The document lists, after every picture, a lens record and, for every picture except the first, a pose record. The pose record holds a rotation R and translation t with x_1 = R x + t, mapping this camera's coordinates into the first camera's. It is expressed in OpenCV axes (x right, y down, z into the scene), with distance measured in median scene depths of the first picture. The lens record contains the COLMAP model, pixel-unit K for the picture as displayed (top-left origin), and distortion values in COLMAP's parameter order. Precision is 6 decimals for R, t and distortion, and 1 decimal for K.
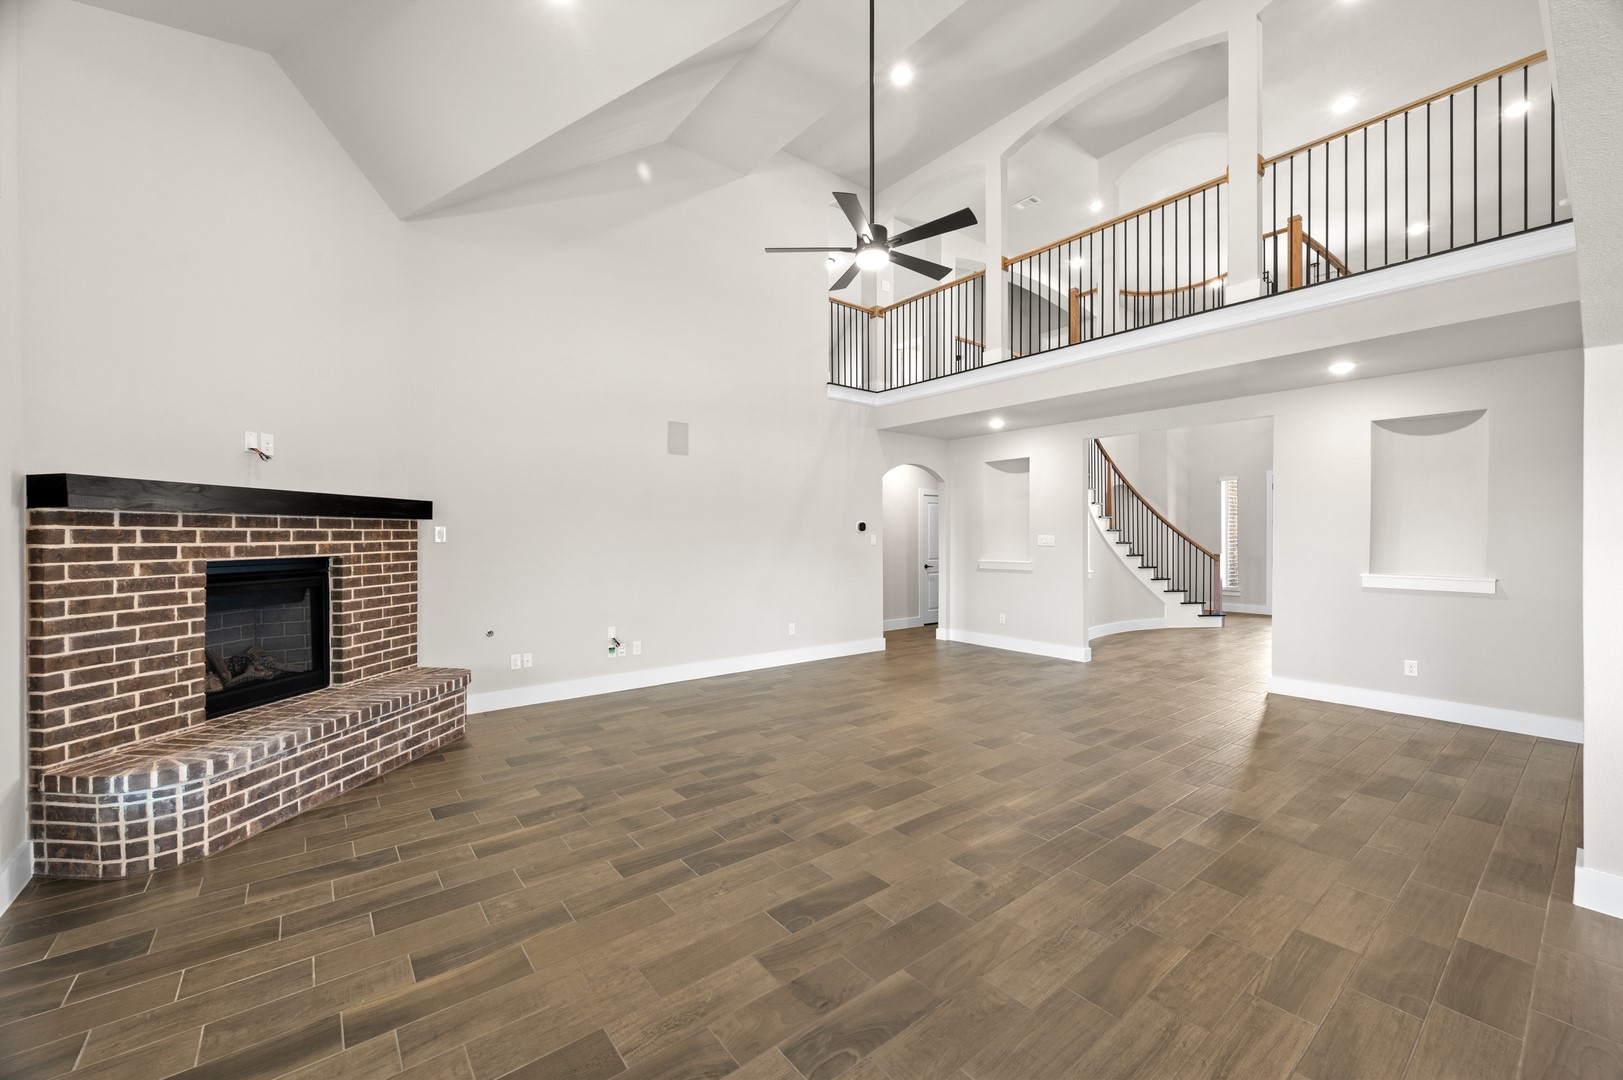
lens RADIAL K [[635.7, 0, 815.8], [0, 635.7, 540.4], [0, 0, 1]] dist [0.001433, -0.000286]
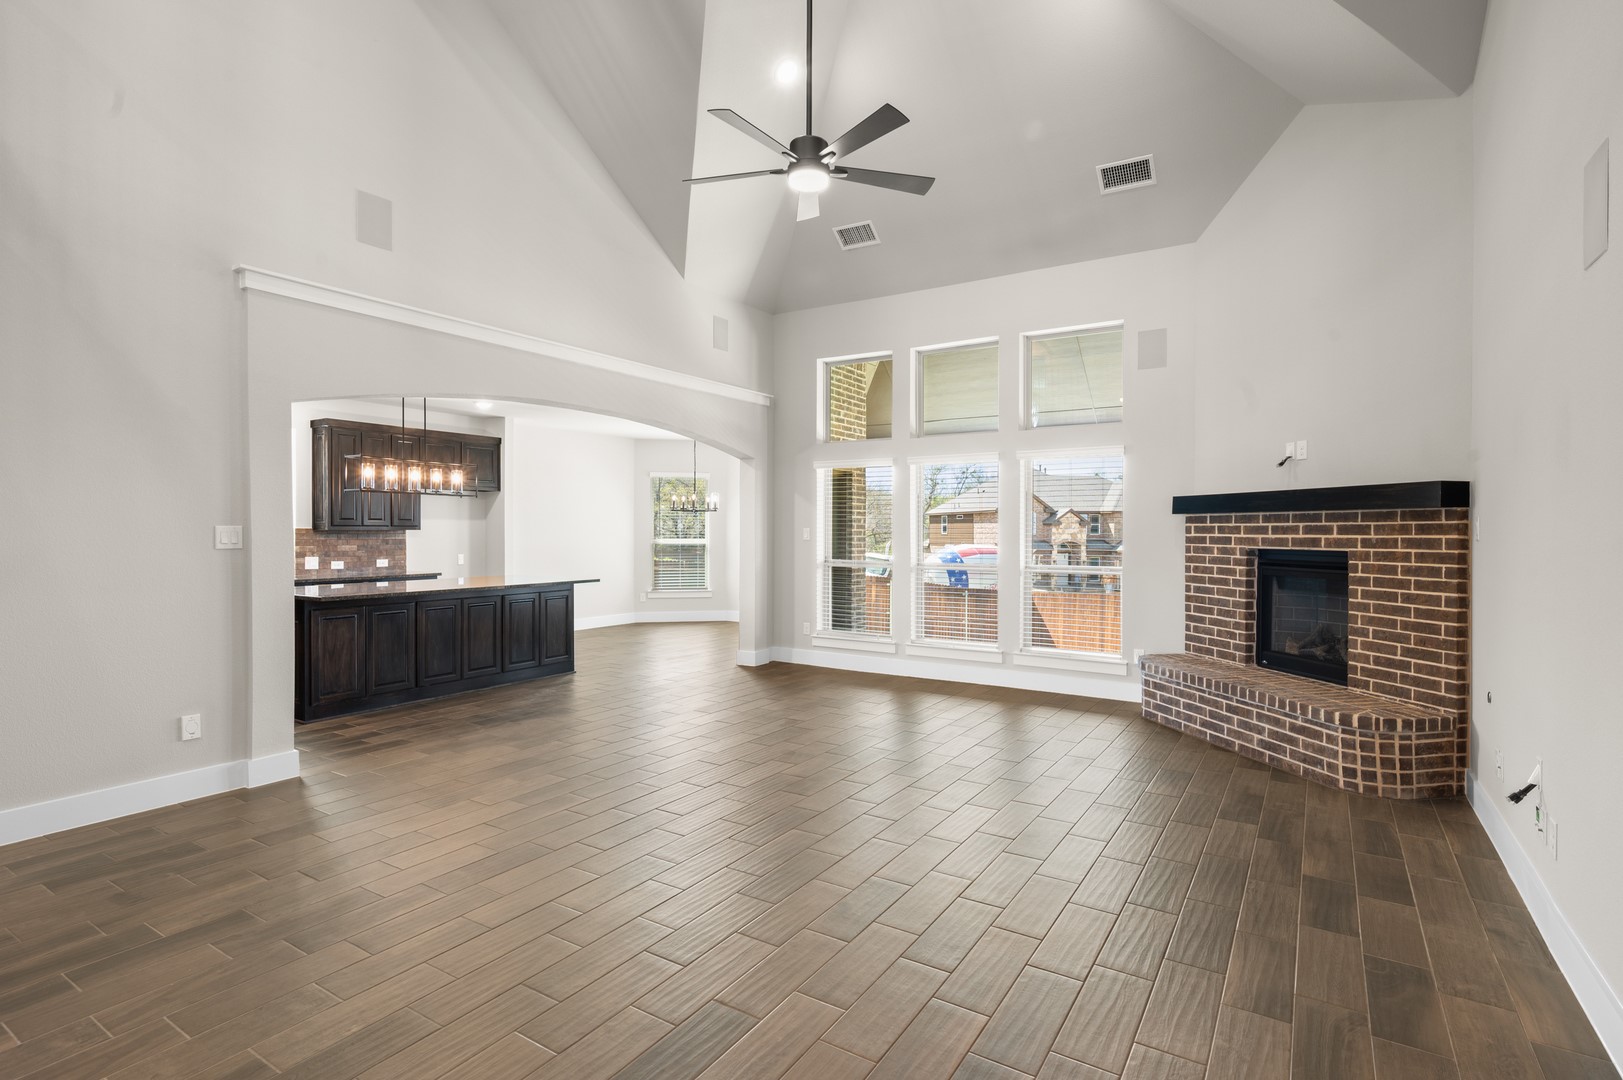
lens RADIAL K [[795.2, 0, 811.1], [0, 795.2, 535.2], [0, 0, 1]] dist [0.000273, 0.000002]
pose [[-0.948270, 0.008353, -0.317354, 0.402497], [0.003098, 0.999850, 0.017060, -0.022731], [0.317449, 0.015194, -0.948154, 1.947048]]
